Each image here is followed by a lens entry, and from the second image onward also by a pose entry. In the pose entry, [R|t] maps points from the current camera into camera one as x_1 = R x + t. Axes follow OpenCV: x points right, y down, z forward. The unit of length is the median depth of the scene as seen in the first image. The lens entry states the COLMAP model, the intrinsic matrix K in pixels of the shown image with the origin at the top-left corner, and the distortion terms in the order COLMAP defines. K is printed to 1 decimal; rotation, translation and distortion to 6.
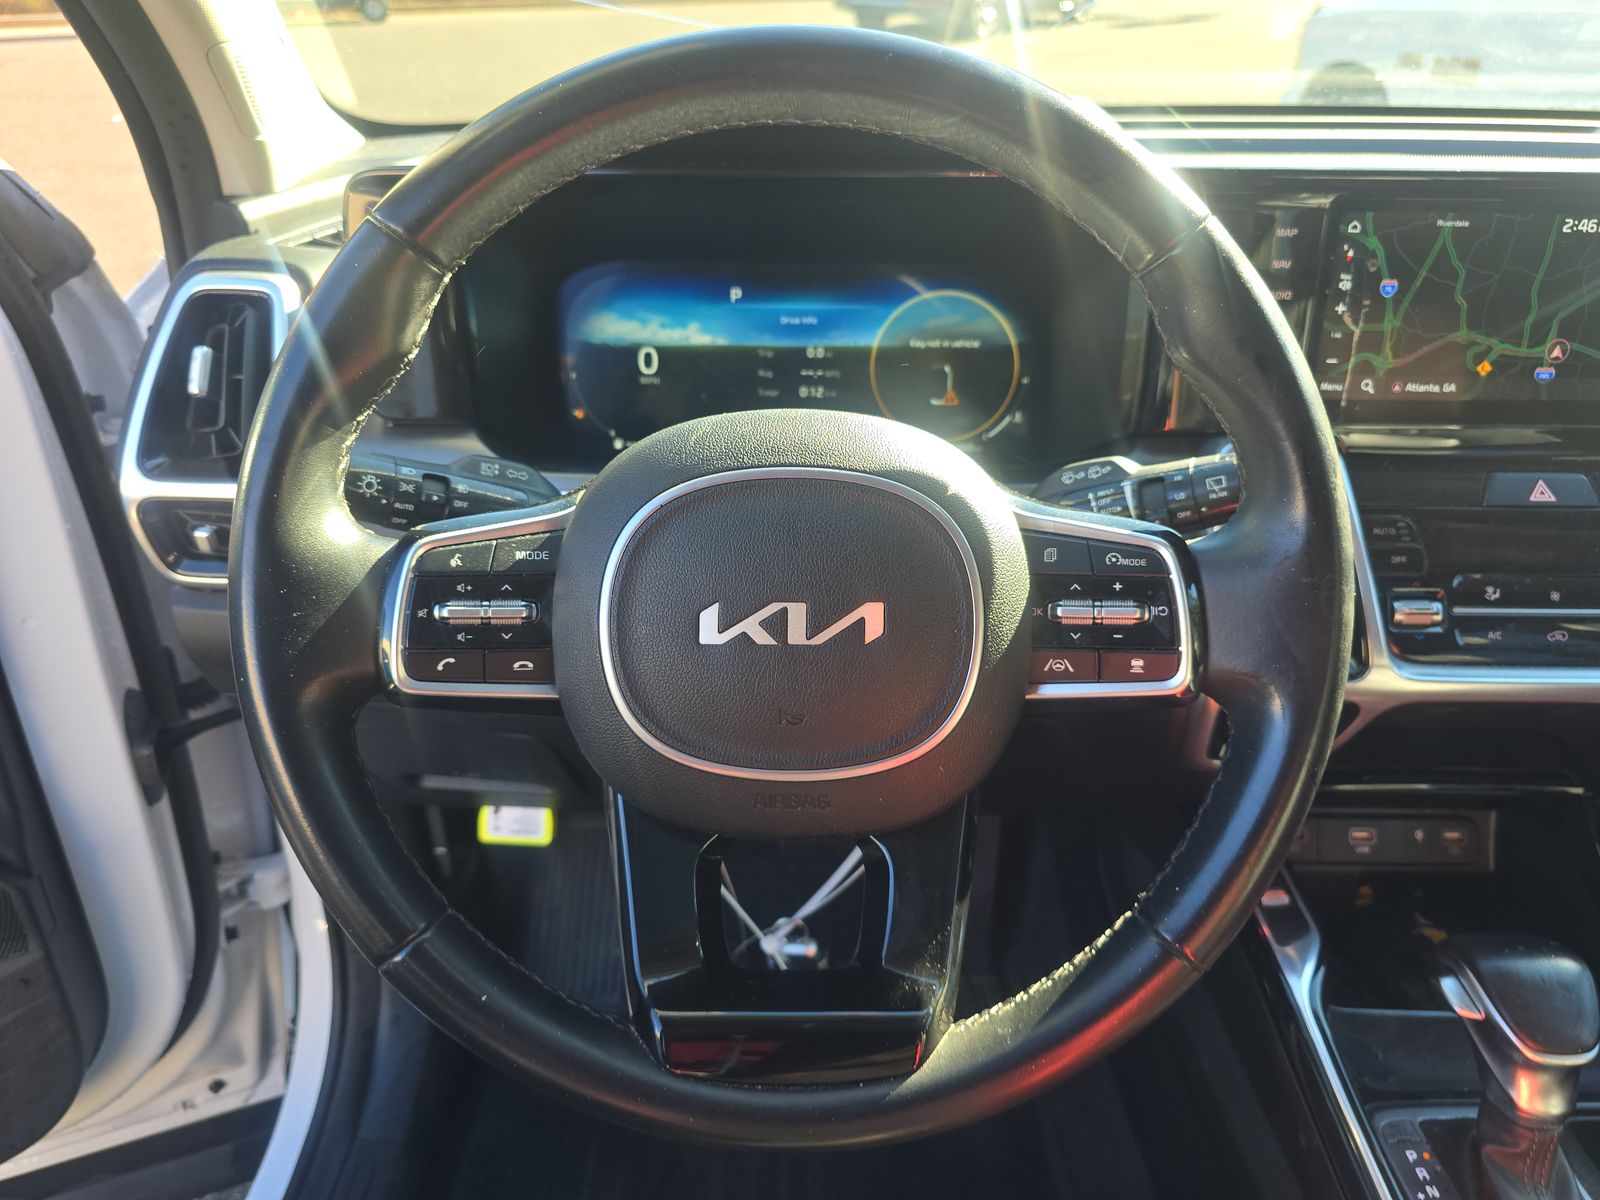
lens RADIAL K [[1091.9, 0, 795.4], [0, 1091.9, 598.5], [0, 0, 1]] dist [0.012828, -0.009509]
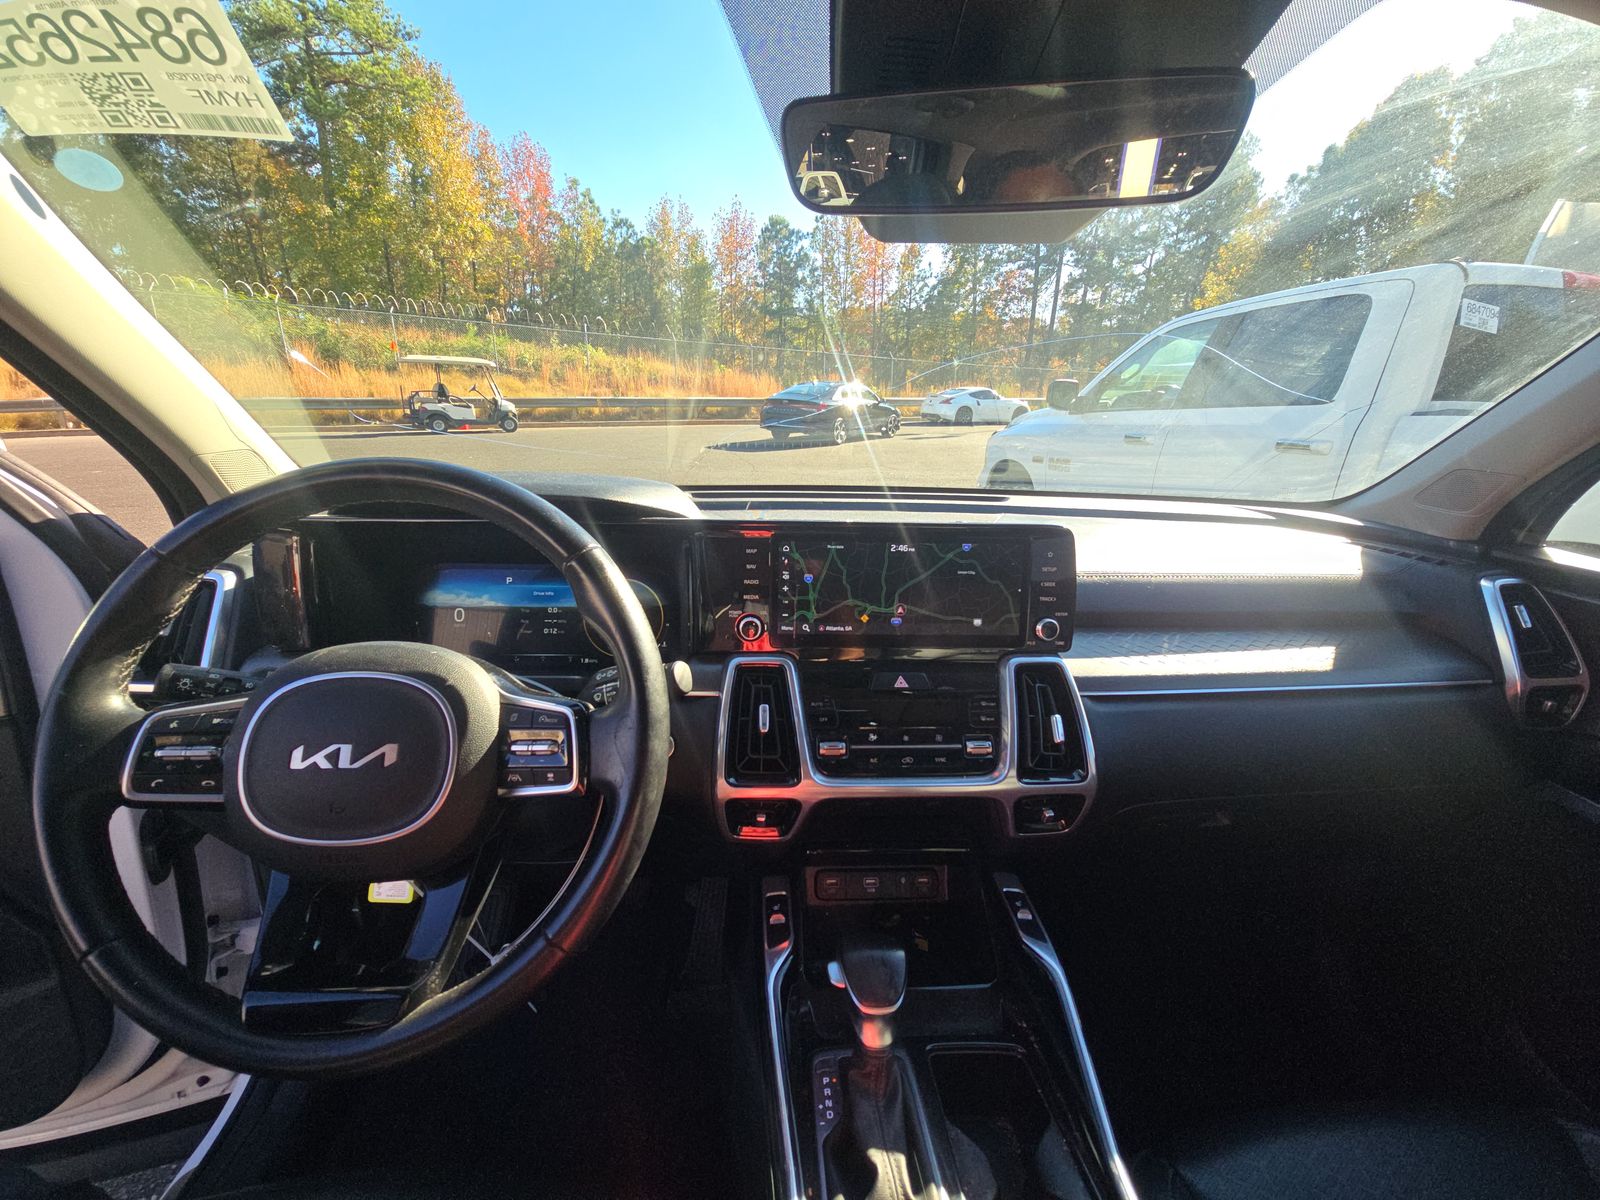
lens RADIAL K [[643.0, 0, 800.8], [0, 643.0, 611.7], [0, 0, 1]] dist [-0.004176, -0.001037]
pose [[0.997974, -0.002697, 0.063561, 0.380441], [0.016214, 0.976889, -0.213133, 0.014971], [-0.061517, 0.213732, 0.974954, -0.083789]]
